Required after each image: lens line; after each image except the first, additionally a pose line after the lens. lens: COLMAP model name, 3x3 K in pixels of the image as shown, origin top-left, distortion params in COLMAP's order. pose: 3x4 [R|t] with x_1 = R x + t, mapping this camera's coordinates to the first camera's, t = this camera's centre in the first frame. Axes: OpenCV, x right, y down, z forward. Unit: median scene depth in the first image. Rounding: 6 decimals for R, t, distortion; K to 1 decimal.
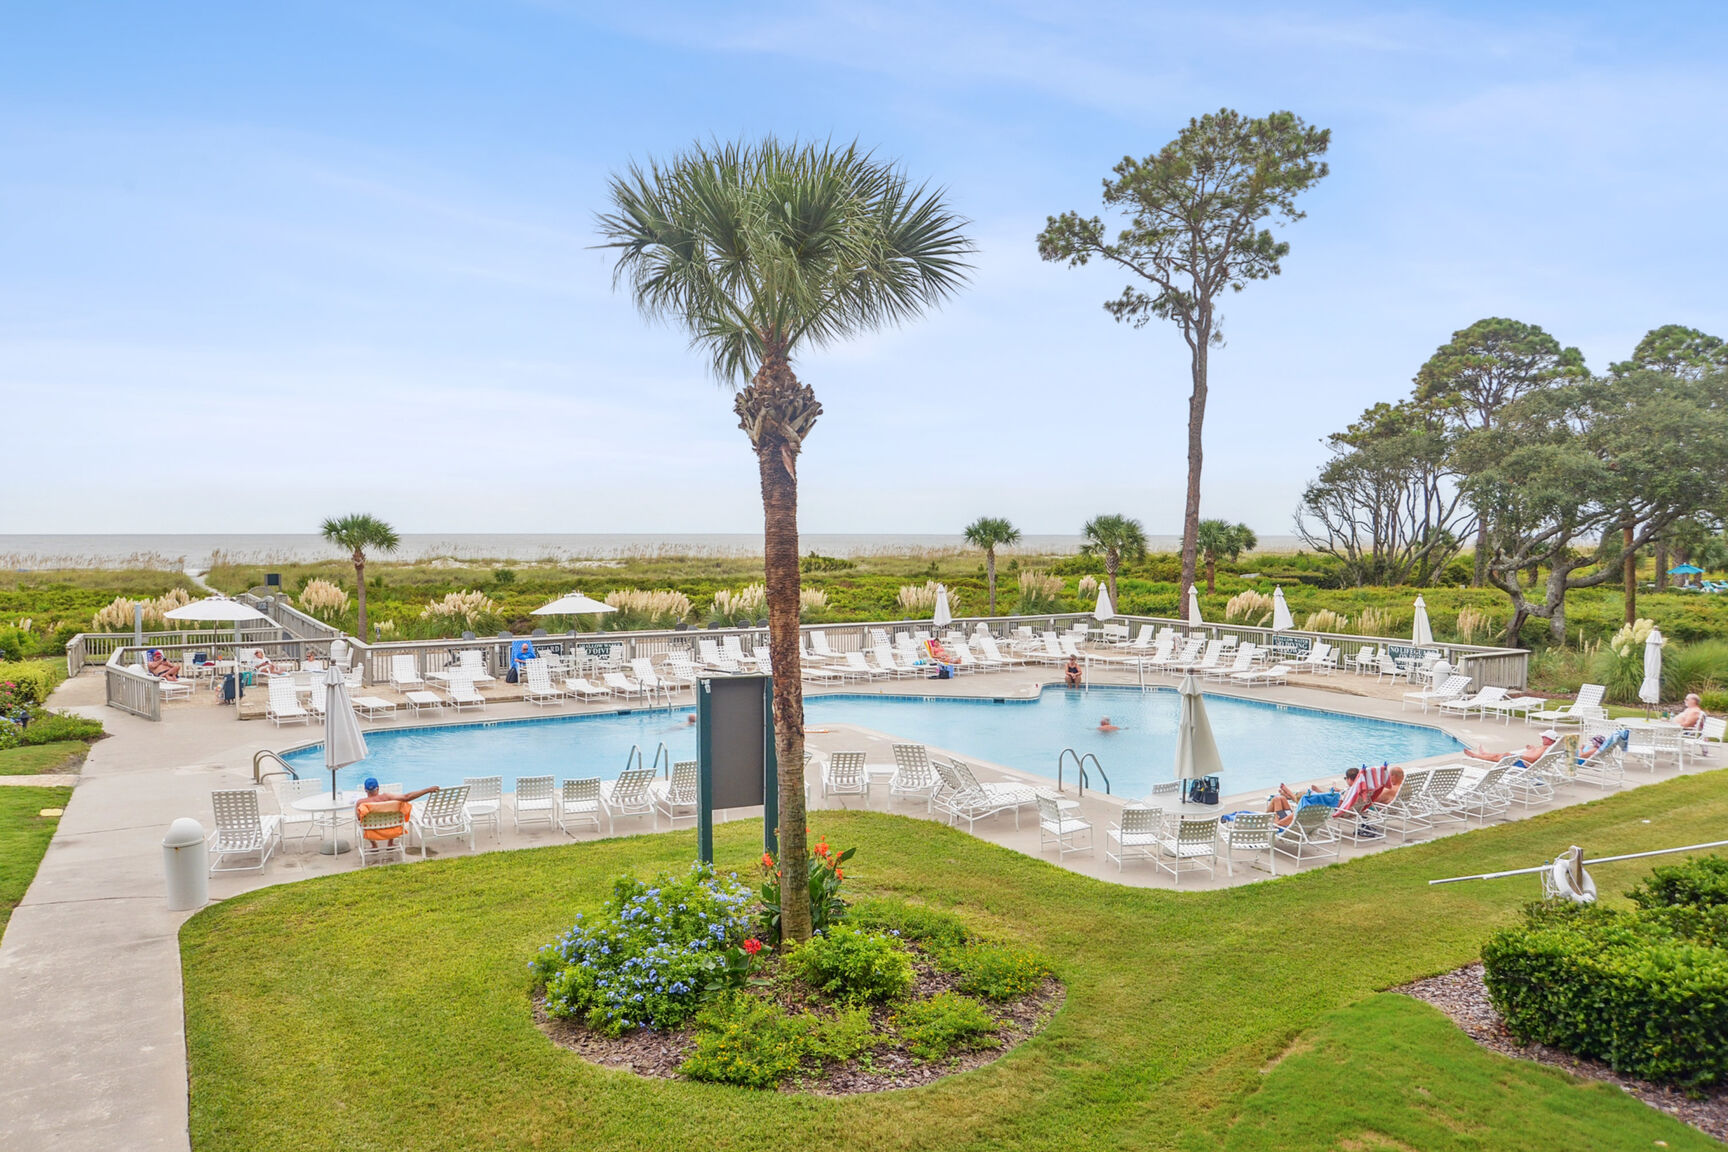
lens RADIAL K [[1171.9, 0, 846.6], [0, 1171.9, 573.8], [0, 0, 1]] dist [-0.090736, 0.054573]
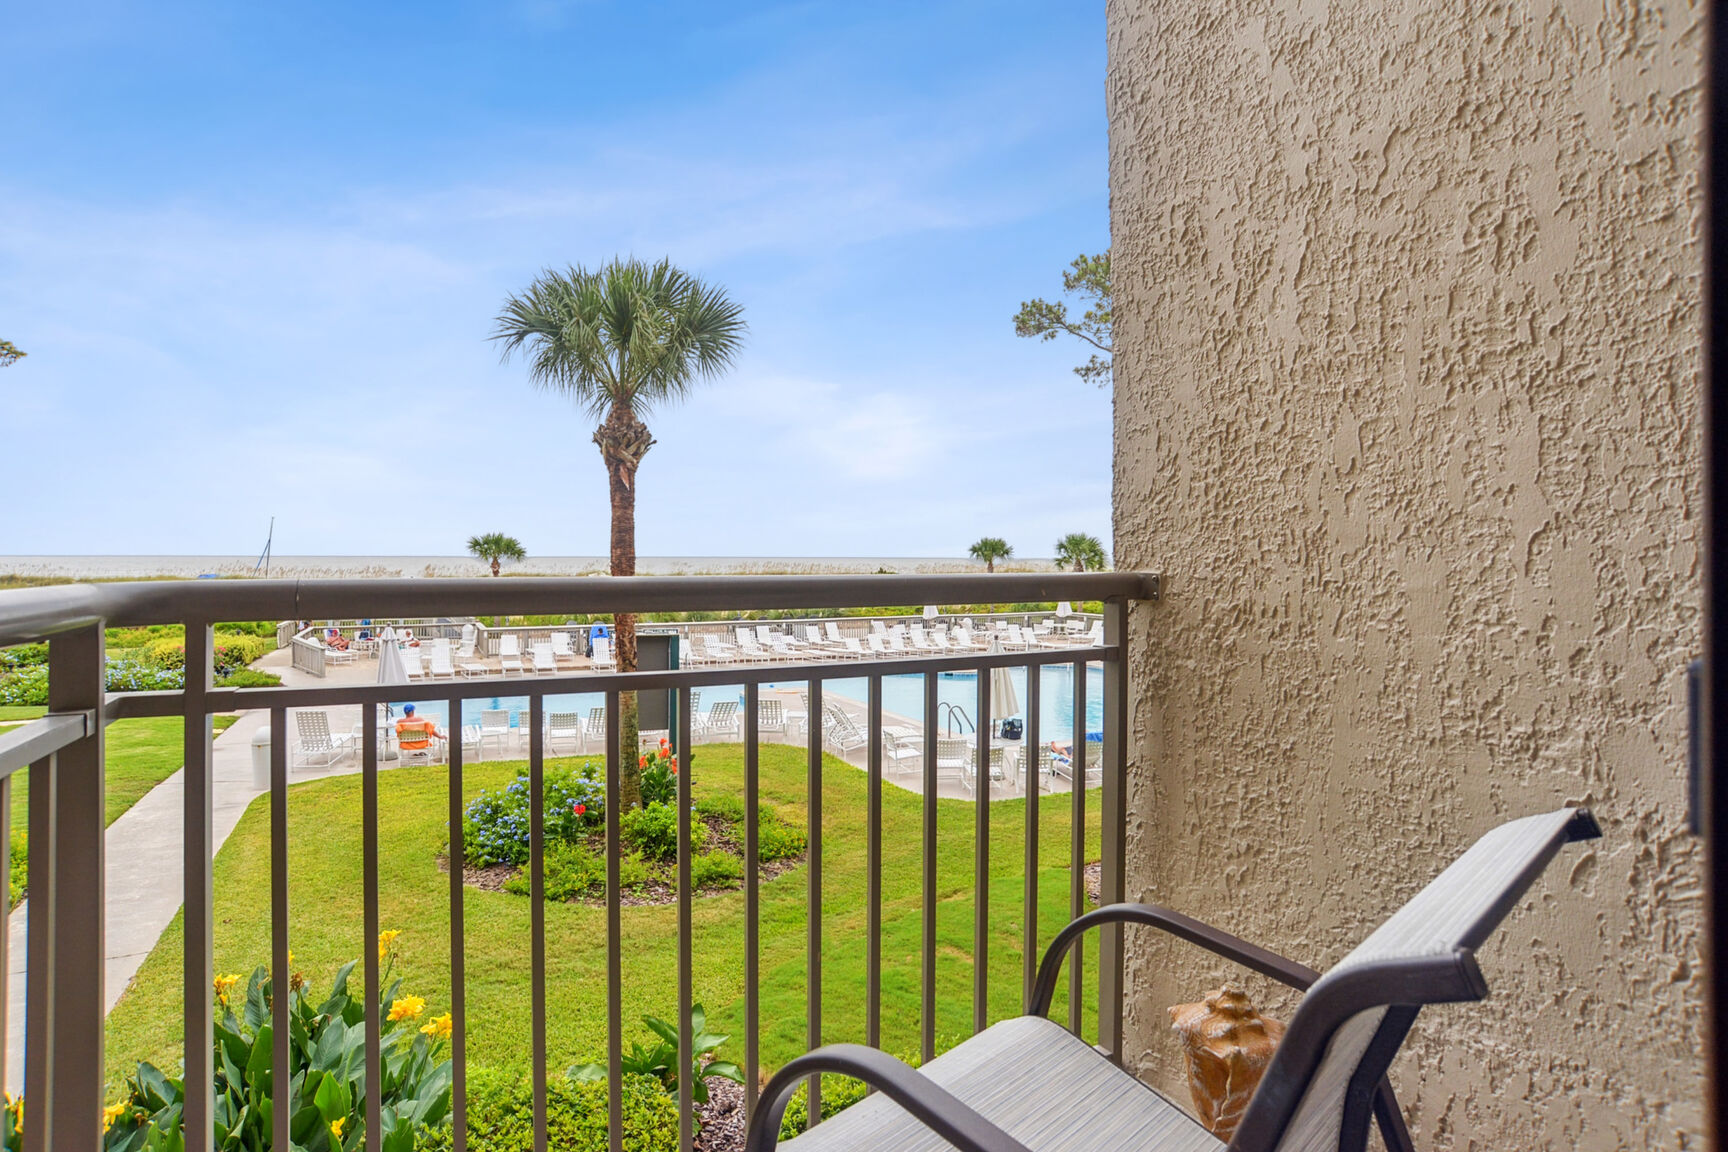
lens RADIAL K [[934.4, 0, 846.2], [0, 934.4, 533.2], [0, 0, 1]] dist [-0.094080, 0.048716]
pose [[0.995218, -0.002233, -0.097654, 0.101369], [-0.003673, 0.998176, -0.060259, 0.013133], [0.097610, 0.060329, 0.993394, -0.033761]]
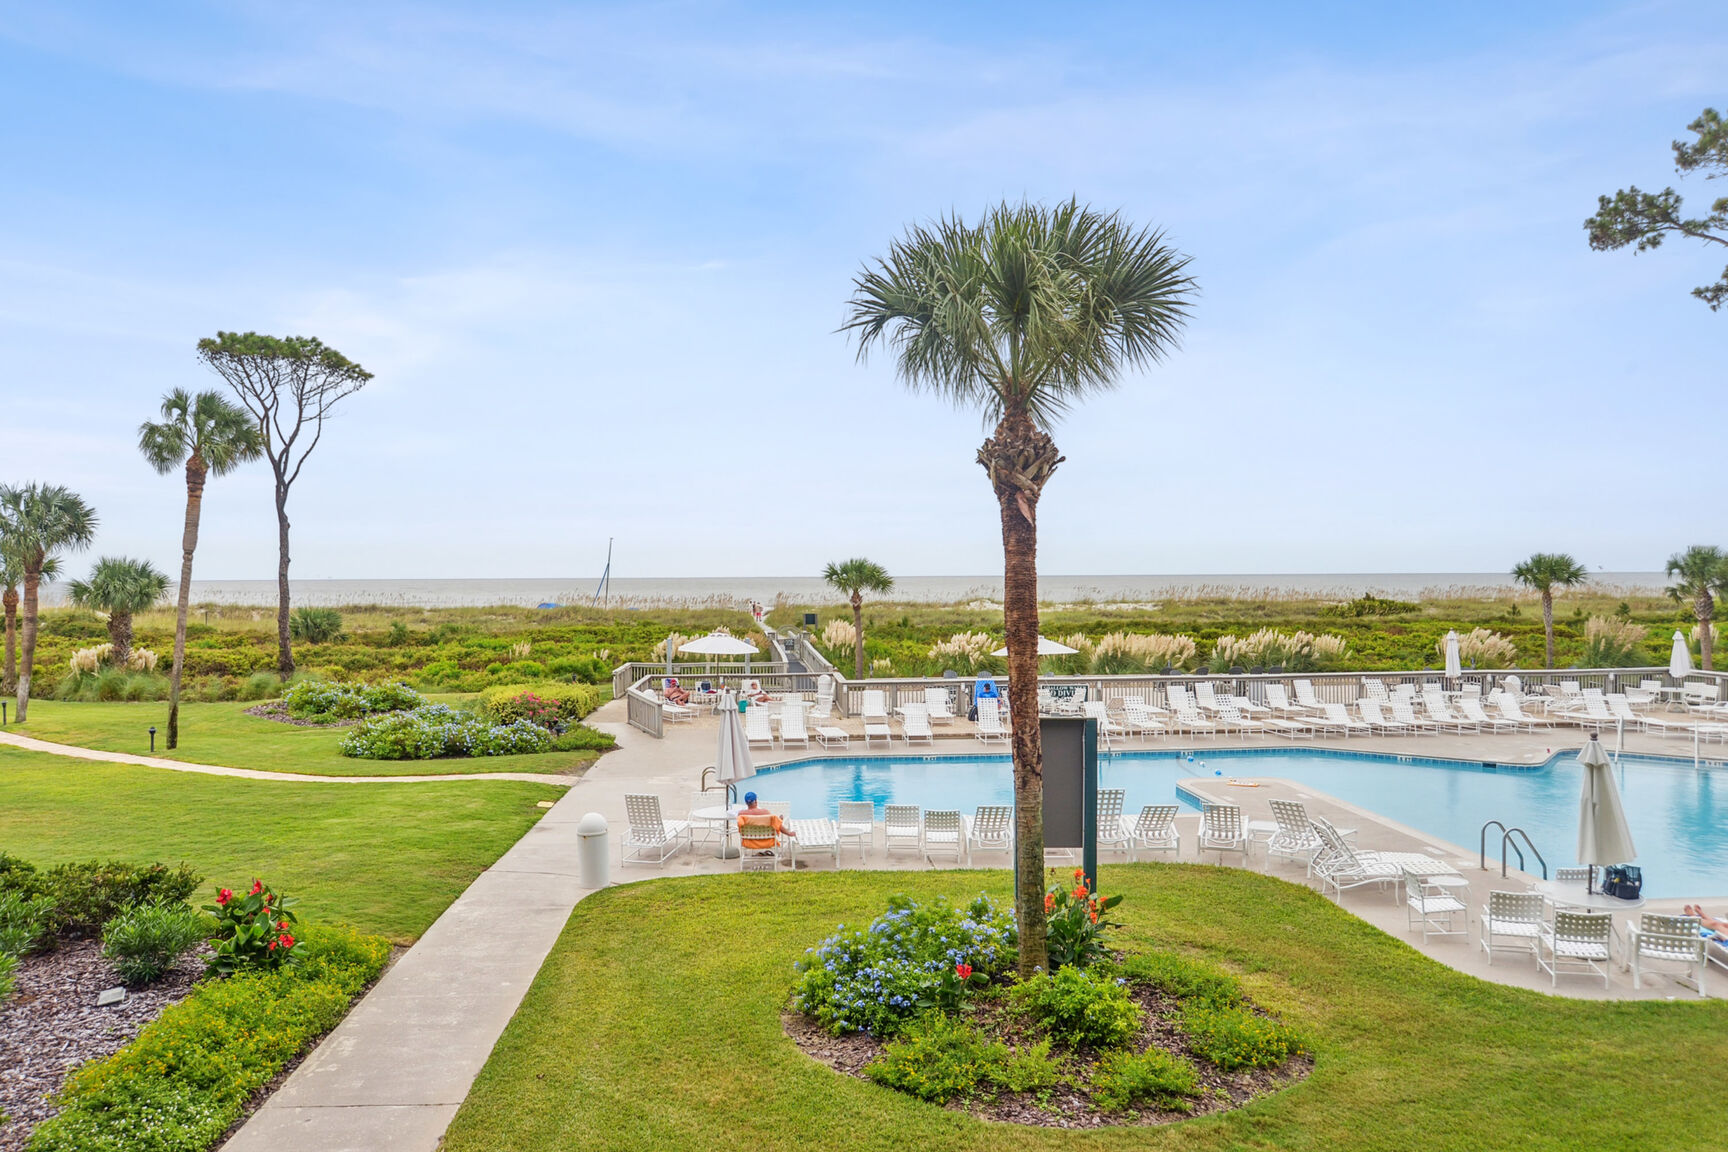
lens RADIAL K [[1199.0, 0, 818.0], [0, 1199.0, 568.6], [0, 0, 1]] dist [-0.095817, 0.062181]
pose [[0.880498, -0.009560, -0.473953, 0.088527], [-0.009321, 0.999254, -0.037472, -0.000428], [0.473958, 0.037412, 0.879752, -0.005107]]
